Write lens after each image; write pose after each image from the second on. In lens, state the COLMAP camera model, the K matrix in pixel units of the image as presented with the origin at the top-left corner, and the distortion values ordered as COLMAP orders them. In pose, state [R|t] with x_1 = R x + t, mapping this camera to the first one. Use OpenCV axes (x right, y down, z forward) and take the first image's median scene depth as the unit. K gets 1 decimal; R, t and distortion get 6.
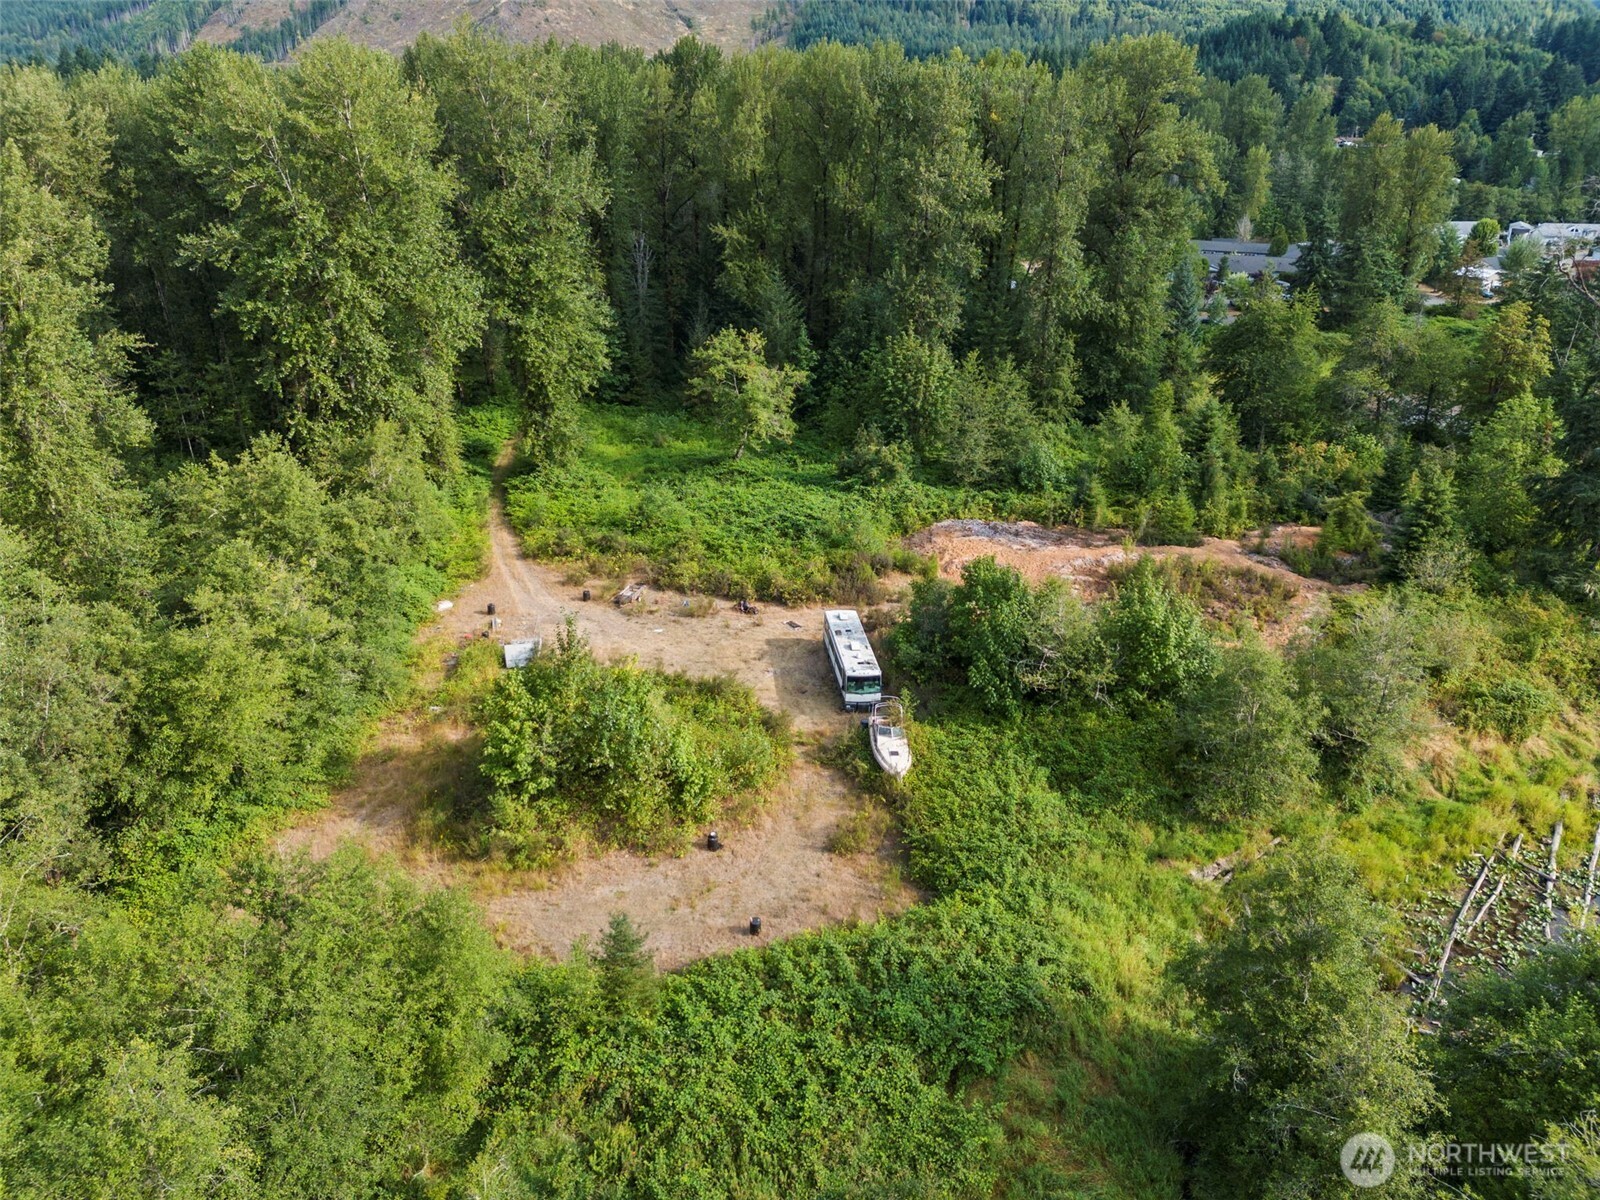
lens RADIAL K [[1159.9, 0, 800.0], [0, 1159.9, 600.0], [0, 0, 1]] dist [0.071743, -0.066710]
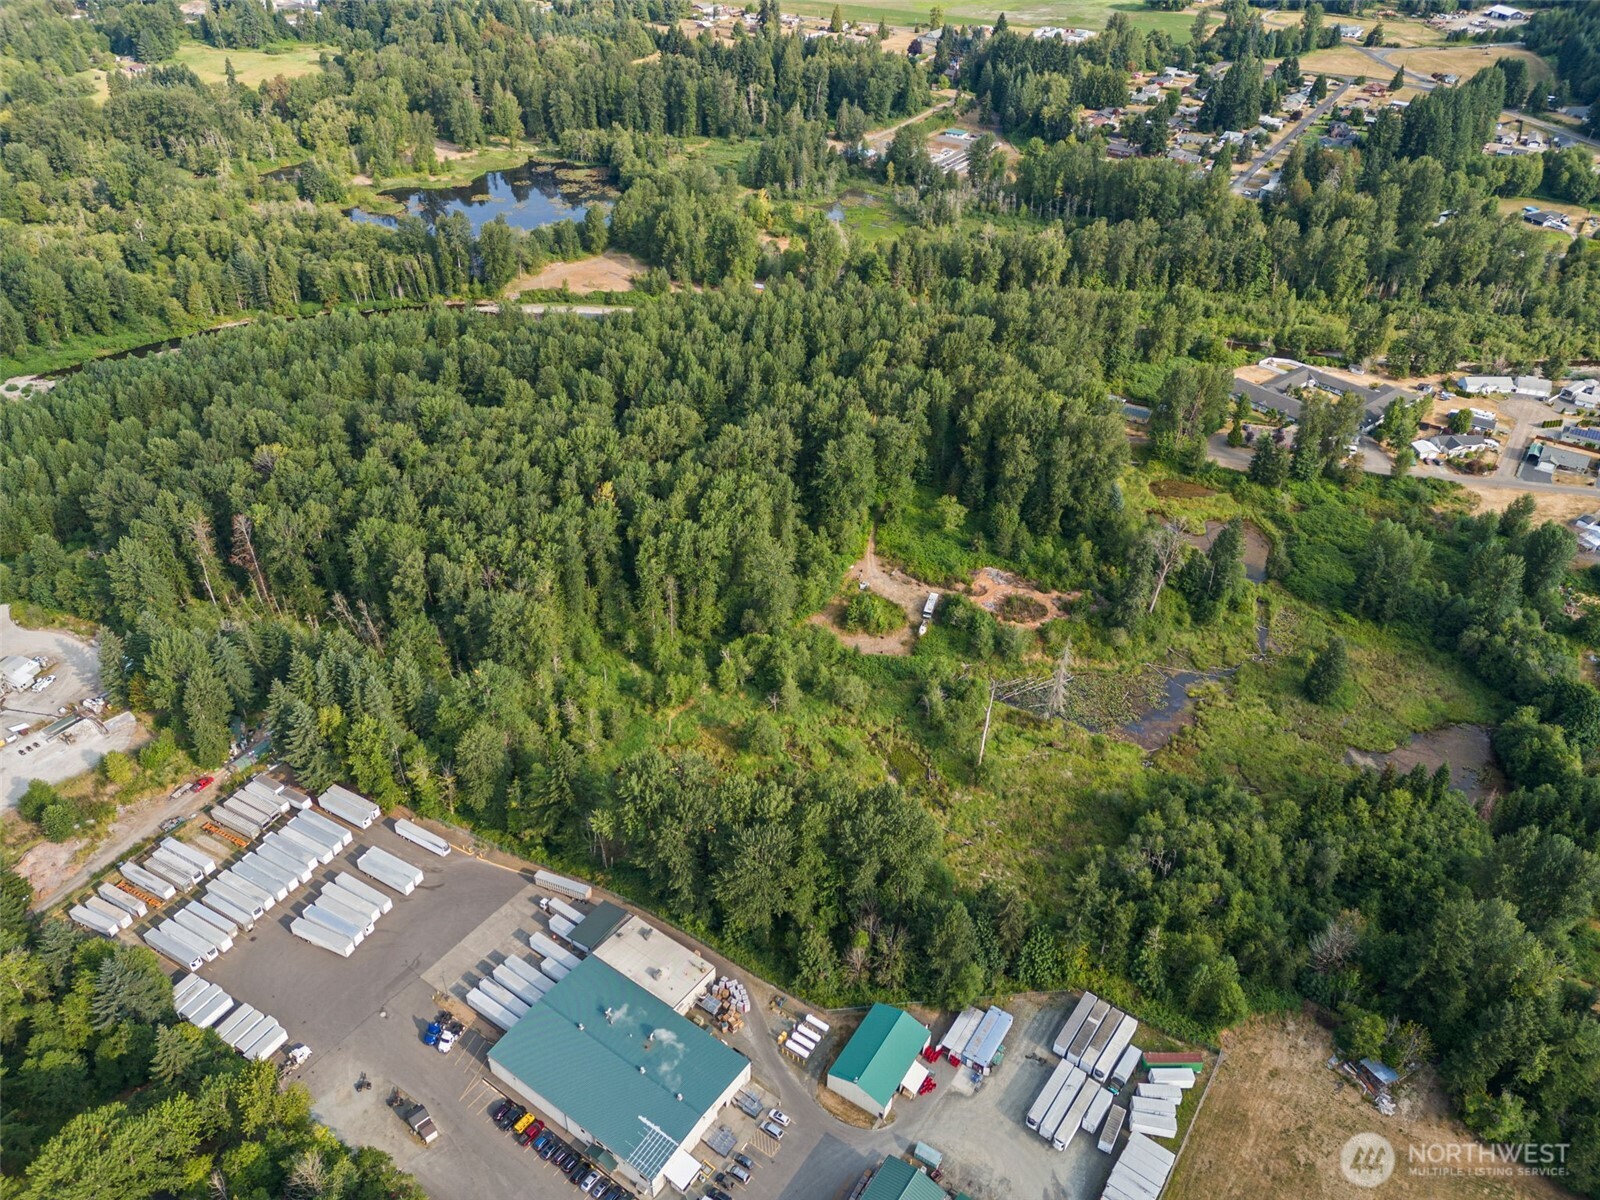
lens RADIAL K [[1159.9, 0, 800.0], [0, 1159.9, 600.0], [0, 0, 1]] dist [0.071743, -0.066710]
pose [[0.902466, 0.256738, -0.345892, 1.440422], [-0.170908, 0.950479, 0.259575, -1.329228], [0.395406, -0.175142, 0.901654, -4.118574]]
